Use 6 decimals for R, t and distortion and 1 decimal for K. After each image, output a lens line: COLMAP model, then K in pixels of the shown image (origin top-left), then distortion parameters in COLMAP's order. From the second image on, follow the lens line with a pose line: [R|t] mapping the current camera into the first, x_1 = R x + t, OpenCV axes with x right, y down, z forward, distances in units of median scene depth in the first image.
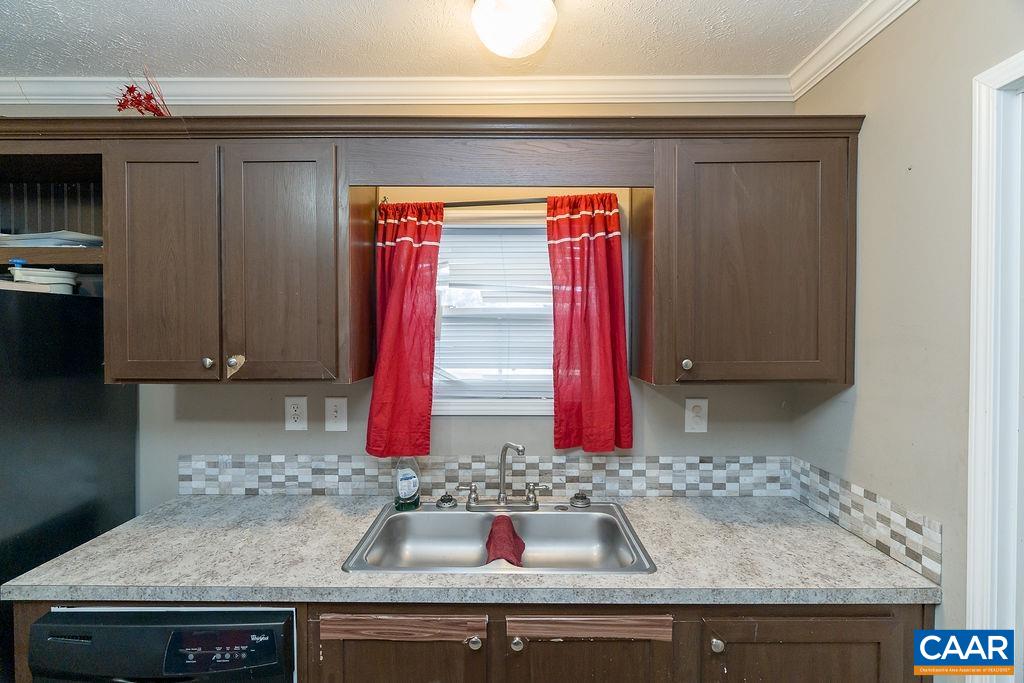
lens RADIAL K [[461.4, 0, 509.9], [0, 461.4, 337.2], [0, 0, 1]] dist [-0.003869, 0.001319]
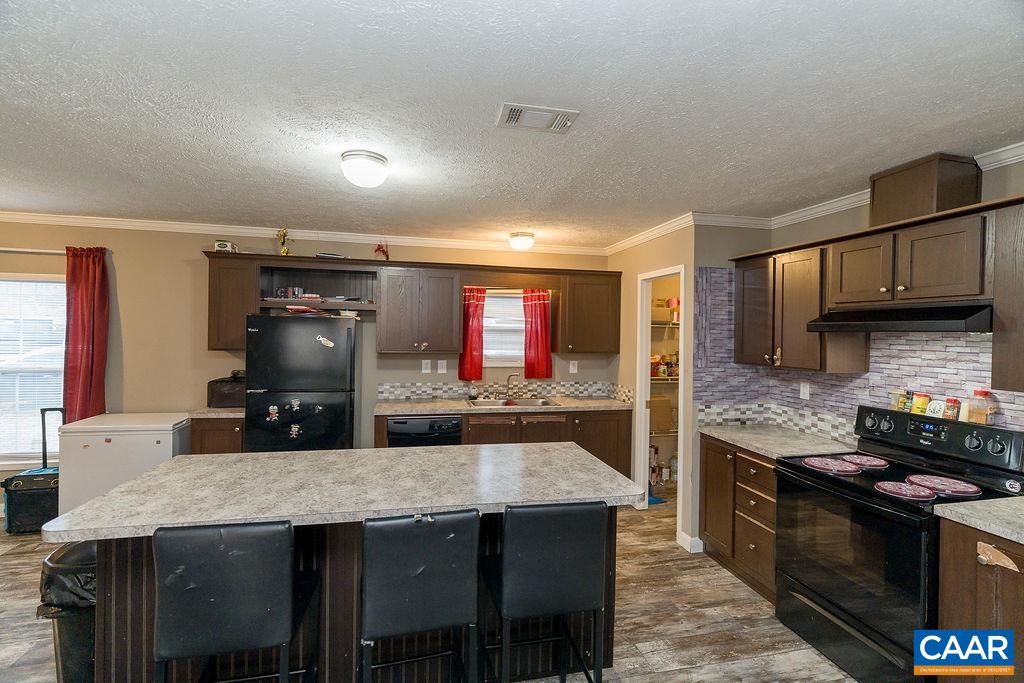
lens RADIAL K [[461.4, 0, 507.7], [0, 461.4, 336.0], [0, 0, 1]] dist [-0.003869, 0.001319]
pose [[0.974967, 0.014328, 0.221889, -0.611642], [-0.012327, 0.999870, -0.010399, 0.017950], [-0.222009, 0.007403, 0.975017, -1.648123]]
